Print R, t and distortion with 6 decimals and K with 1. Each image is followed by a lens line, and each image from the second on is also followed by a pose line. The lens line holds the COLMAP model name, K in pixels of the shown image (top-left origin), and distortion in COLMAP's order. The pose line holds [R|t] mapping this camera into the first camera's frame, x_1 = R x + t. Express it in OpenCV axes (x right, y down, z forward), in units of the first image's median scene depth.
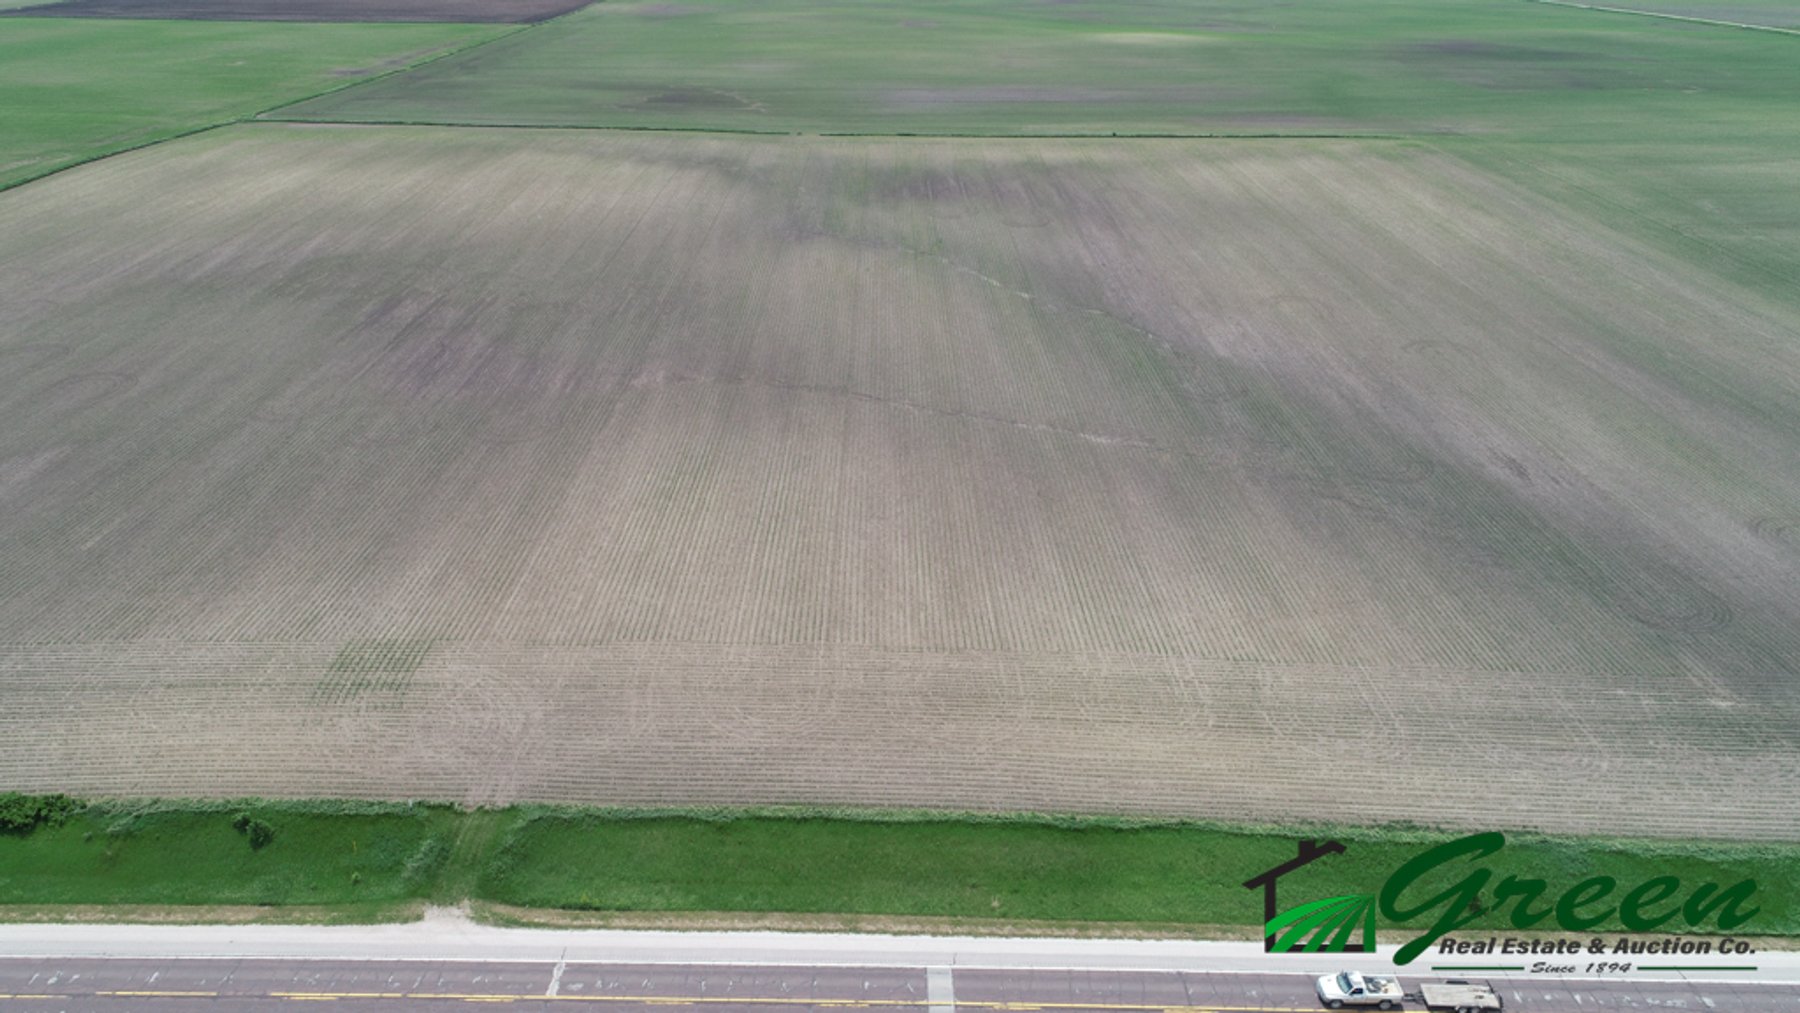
lens RADIAL K [[1197.1, 0, 902.2], [0, 1197.1, 504.6], [0, 0, 1]] dist [0.001220, 0.003546]
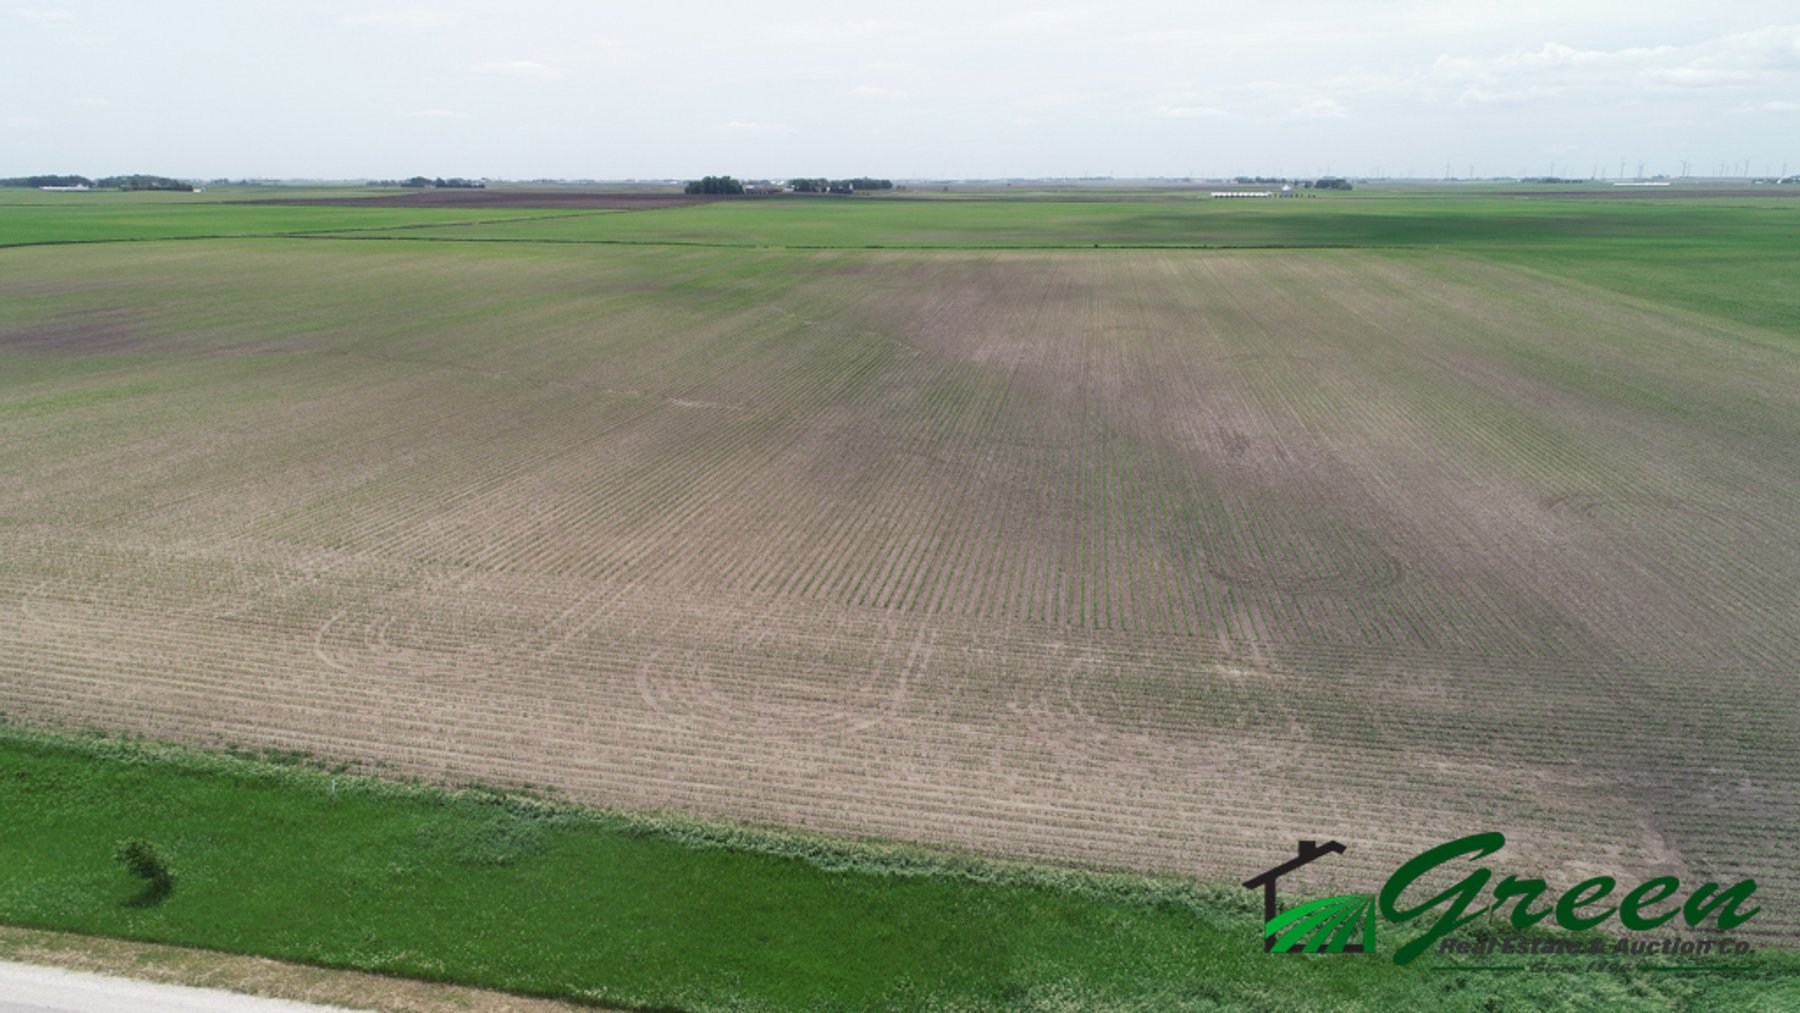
lens RADIAL K [[1197.1, 0, 898.8], [0, 1197.1, 506.1], [0, 0, 1]] dist [0.001220, 0.003546]
pose [[0.985607, 0.040074, -0.164236, 0.551556], [-0.070568, 0.980336, -0.184286, 0.178431], [0.153621, 0.193224, 0.969054, 0.410513]]
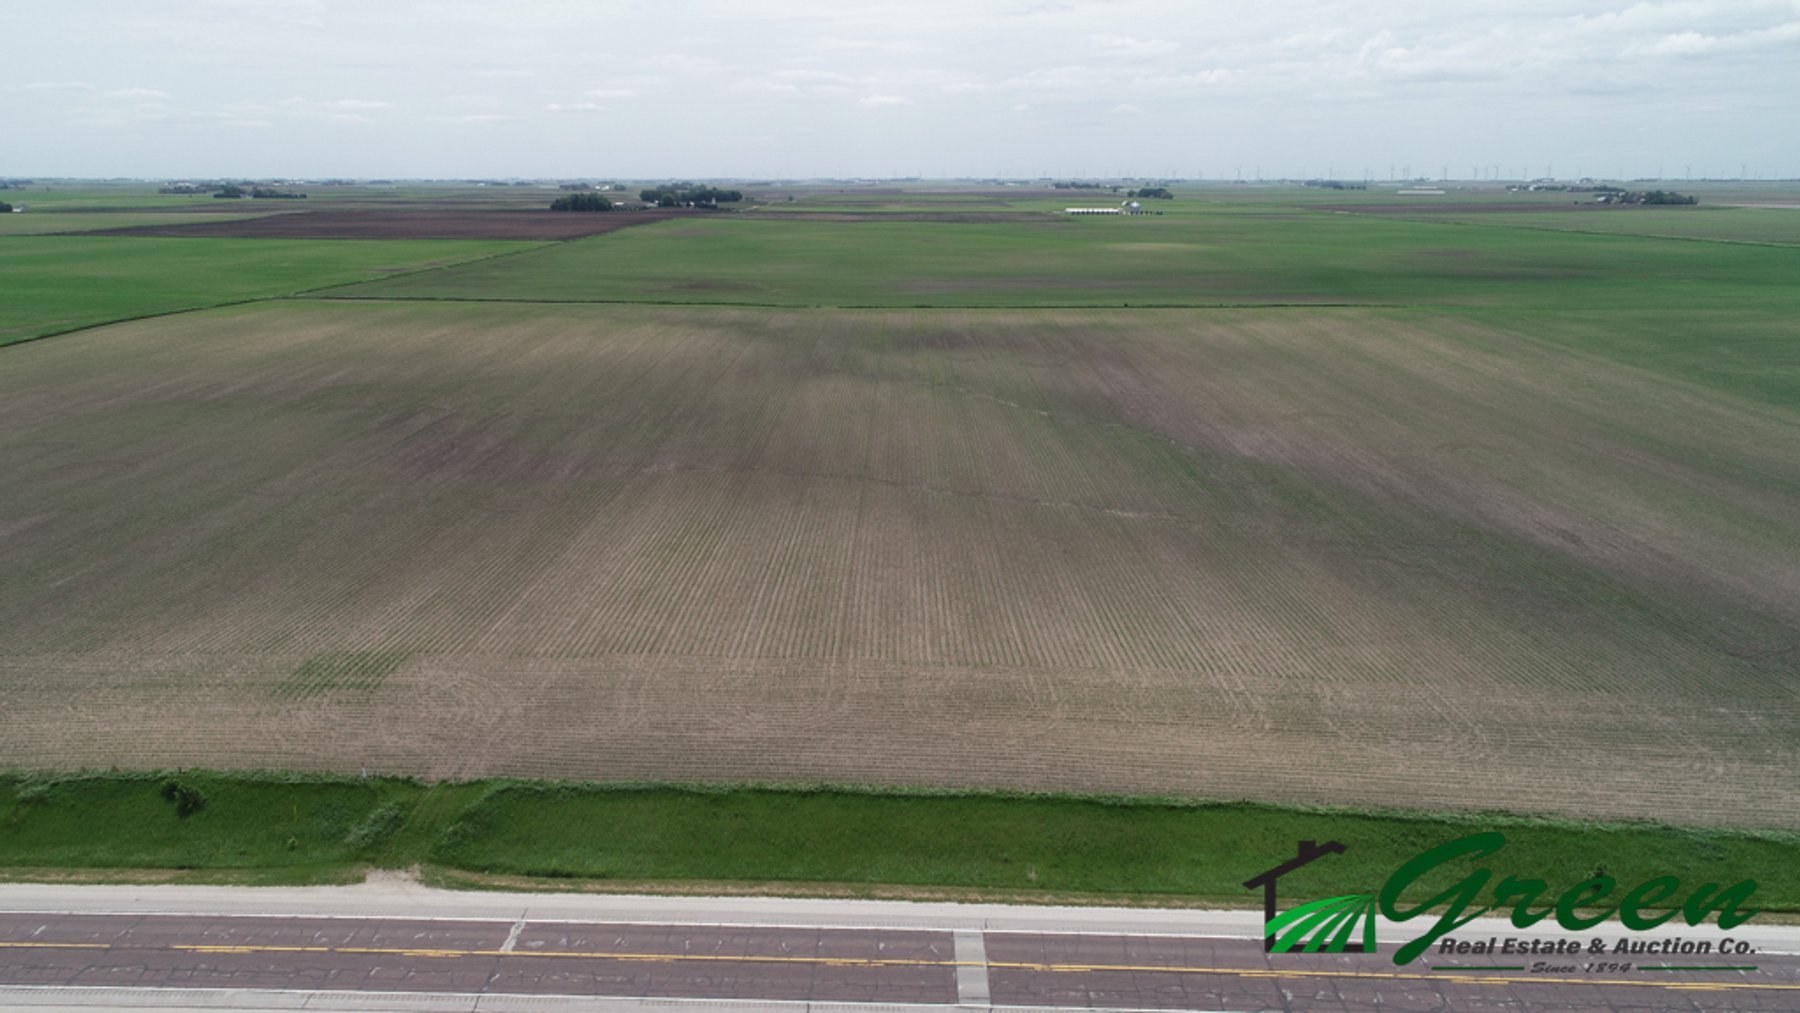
lens RADIAL K [[1197.1, 0, 902.3], [0, 1197.1, 515.3], [0, 0, 1]] dist [0.001220, 0.003546]
pose [[0.999922, 0.000468, -0.012518, -0.003003], [-0.002740, 0.983275, -0.182109, 0.159400], [0.012223, 0.182129, 0.983199, 0.075072]]
